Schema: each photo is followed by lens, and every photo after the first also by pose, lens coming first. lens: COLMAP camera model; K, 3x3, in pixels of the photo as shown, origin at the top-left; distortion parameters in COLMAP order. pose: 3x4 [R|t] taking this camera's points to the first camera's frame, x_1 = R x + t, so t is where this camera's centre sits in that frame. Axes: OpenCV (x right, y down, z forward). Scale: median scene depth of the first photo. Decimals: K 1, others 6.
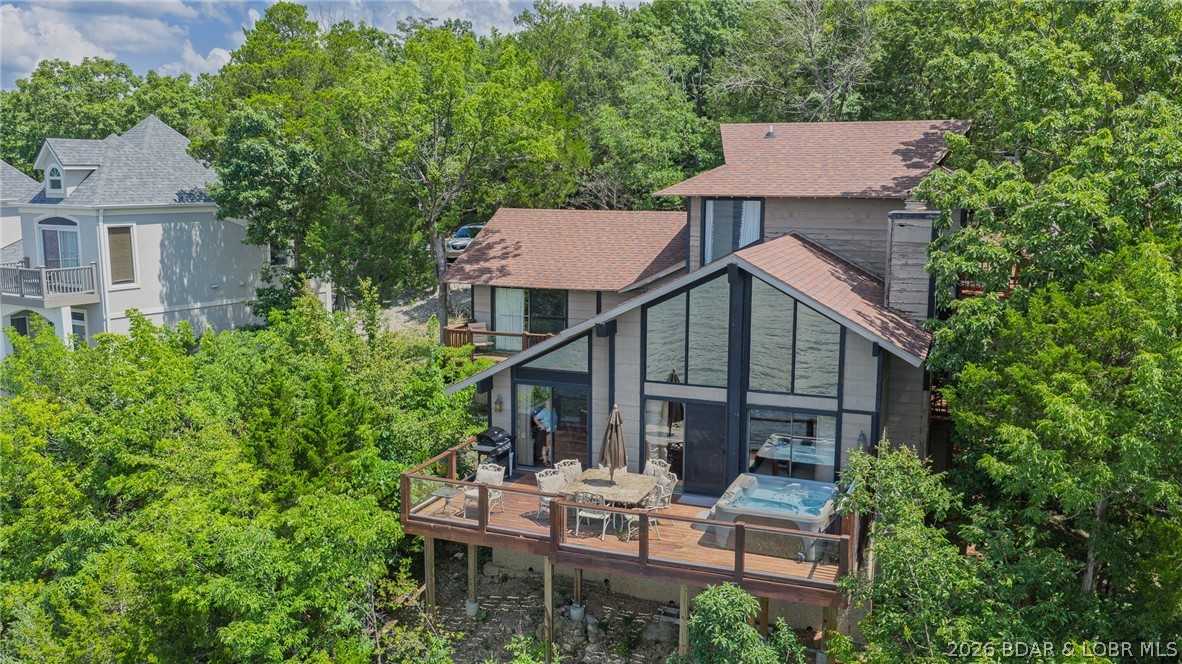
lens RADIAL K [[979.6, 0, 588.6], [0, 979.6, 334.5], [0, 0, 1]] dist [0.020225, -0.045895]
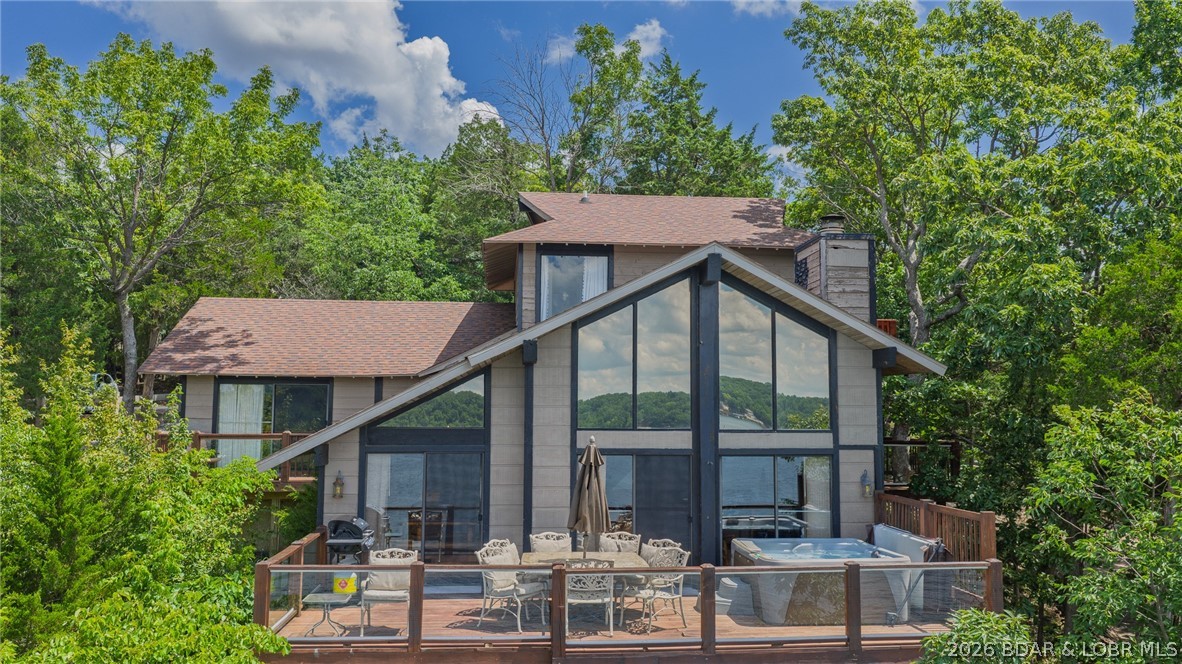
lens RADIAL K [[979.6, 0, 590.7], [0, 979.6, 332.2], [0, 0, 1]] dist [0.020225, -0.045895]
pose [[0.892489, 0.040396, 0.449256, -0.260526], [0.069028, 0.972018, -0.224533, 0.140951], [-0.445756, 0.231405, 0.864728, 0.355117]]
